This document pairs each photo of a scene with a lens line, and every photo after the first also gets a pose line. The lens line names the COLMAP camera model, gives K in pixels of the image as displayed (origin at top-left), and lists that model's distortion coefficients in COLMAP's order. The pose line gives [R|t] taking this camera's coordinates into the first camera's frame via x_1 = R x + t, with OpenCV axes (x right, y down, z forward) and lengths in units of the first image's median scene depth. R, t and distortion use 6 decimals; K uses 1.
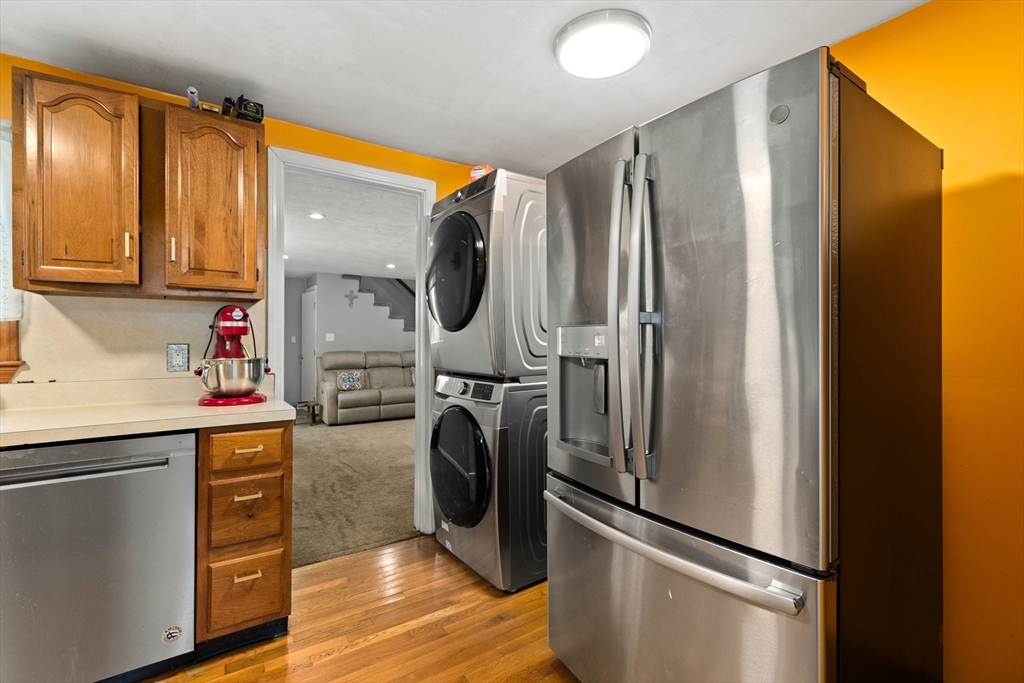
lens RADIAL K [[466.1, 0, 510.4], [0, 466.1, 339.1], [0, 0, 1]] dist [0.004413, 0.000326]
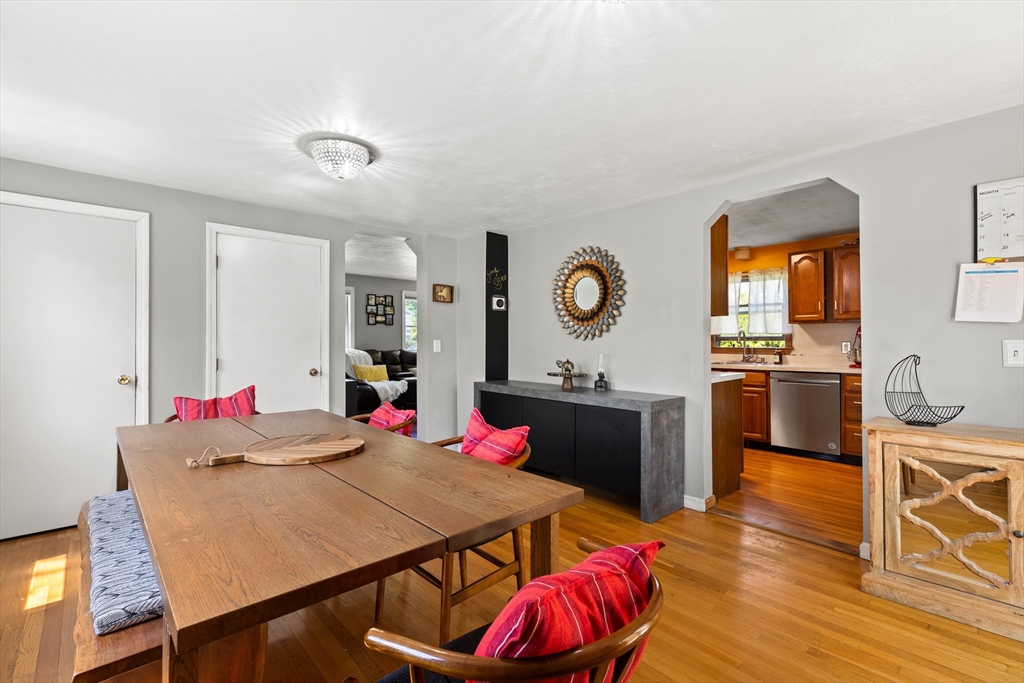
lens RADIAL K [[457.2, 0, 509.1], [0, 457.2, 339.9], [0, 0, 1]] dist [0.002419, 0.000335]
pose [[0.147790, -0.001892, -0.989017, 1.428604], [0.003764, 0.999992, -0.001351, -0.002291], [0.989012, -0.003523, 0.147796, -1.099583]]
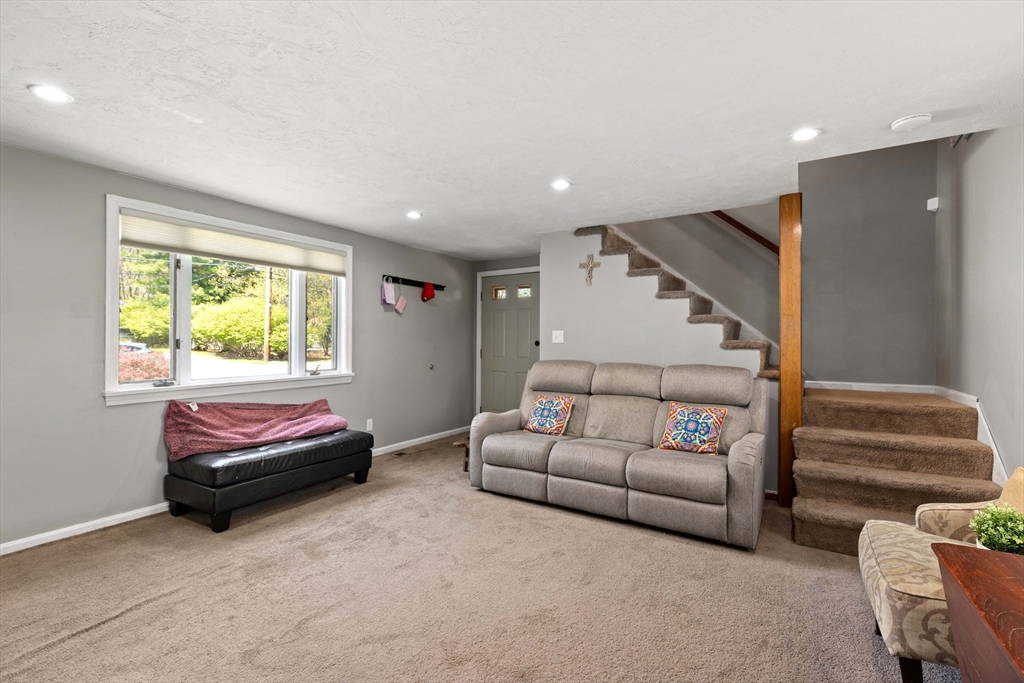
lens RADIAL K [[457.2, 0, 509.1], [0, 457.2, 339.9], [0, 0, 1]] dist [0.002419, 0.000335]
pose [[0.416677, 0.002374, -0.909052, 0.492420], [0.001771, 0.999993, 0.003423, -0.006162], [0.909053, -0.003036, 0.416669, 2.626624]]
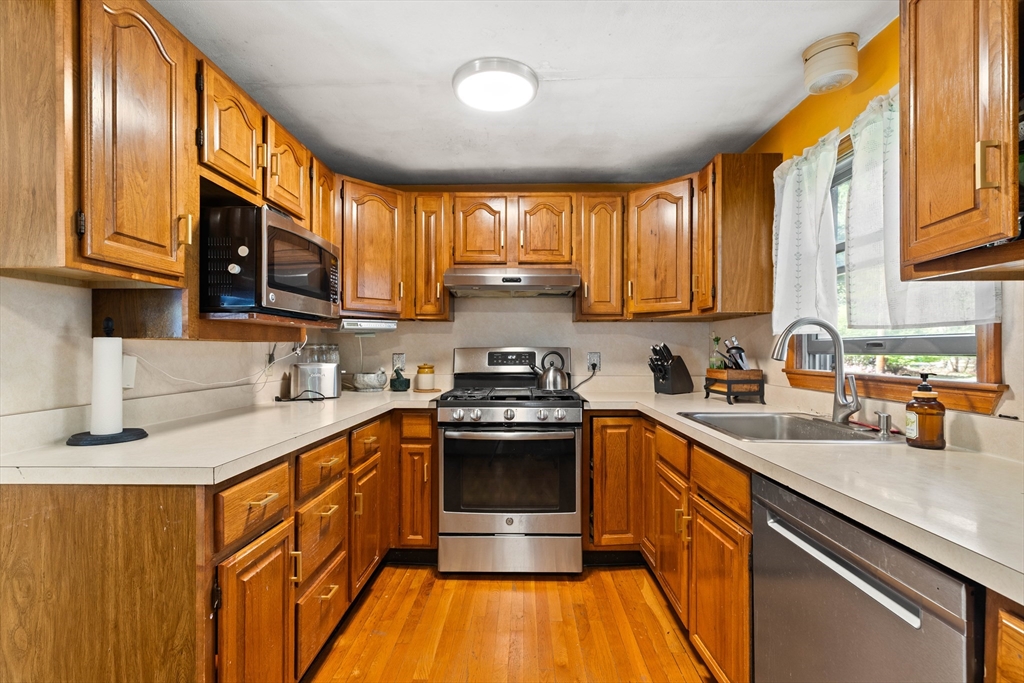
lens RADIAL K [[464.3, 0, 512.0], [0, 464.3, 349.7], [0, 0, 1]] dist [0.002414, -0.000145]
pose [[-0.578821, 0.001149, -0.815454, -0.104206], [-0.001885, 0.999994, 0.002747, -0.002378], [0.815453, 0.003127, -0.578815, 0.787287]]
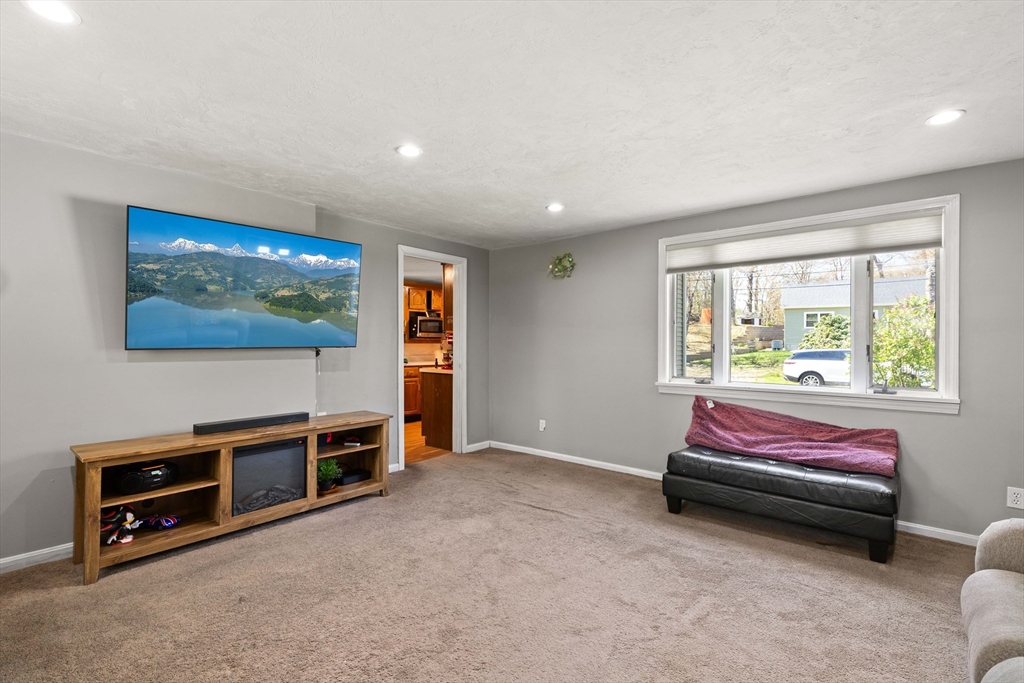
lens RADIAL K [[458.6, 0, 512.1], [0, 458.6, 344.0], [0, 0, 1]] dist [0.002813, 0.000058]
pose [[-0.960975, -0.000235, -0.276636, -0.199060], [0.000407, 0.999997, -0.002264, -0.002530], [0.276635, -0.002288, -0.960972, 3.858178]]
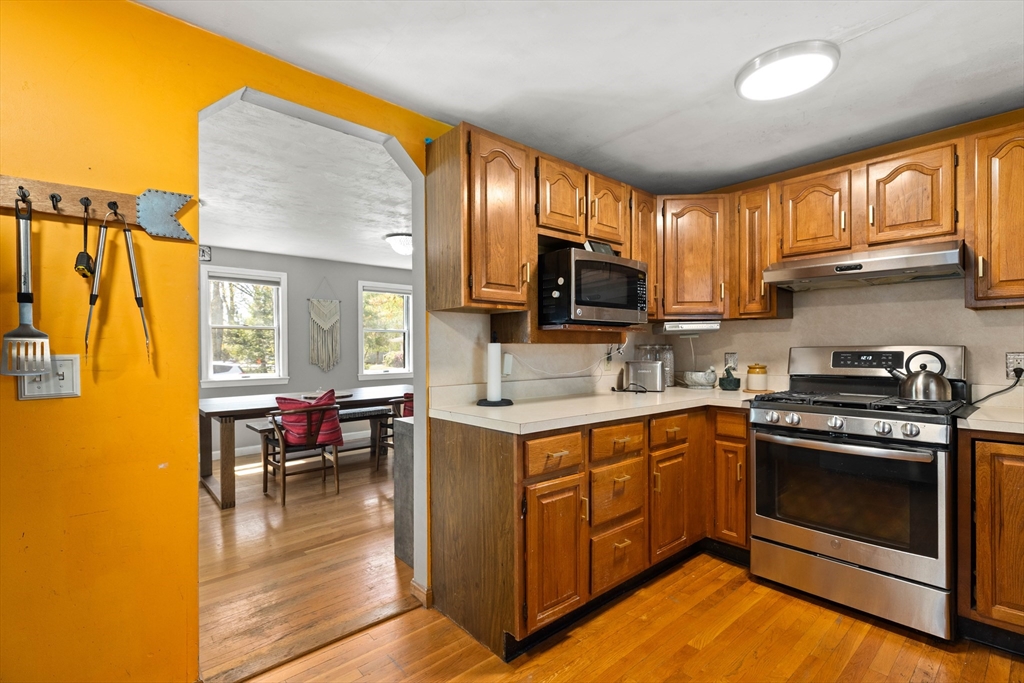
lens RADIAL K [[466.6, 0, 505.7], [0, 466.6, 351.3], [0, 0, 1]] dist [0.002773, 0.000243]
pose [[-0.992783, 0.005771, -0.119788, -0.214323], [0.004864, 0.999957, 0.007858, -0.006517], [0.119828, 0.007219, -0.992768, 1.059892]]
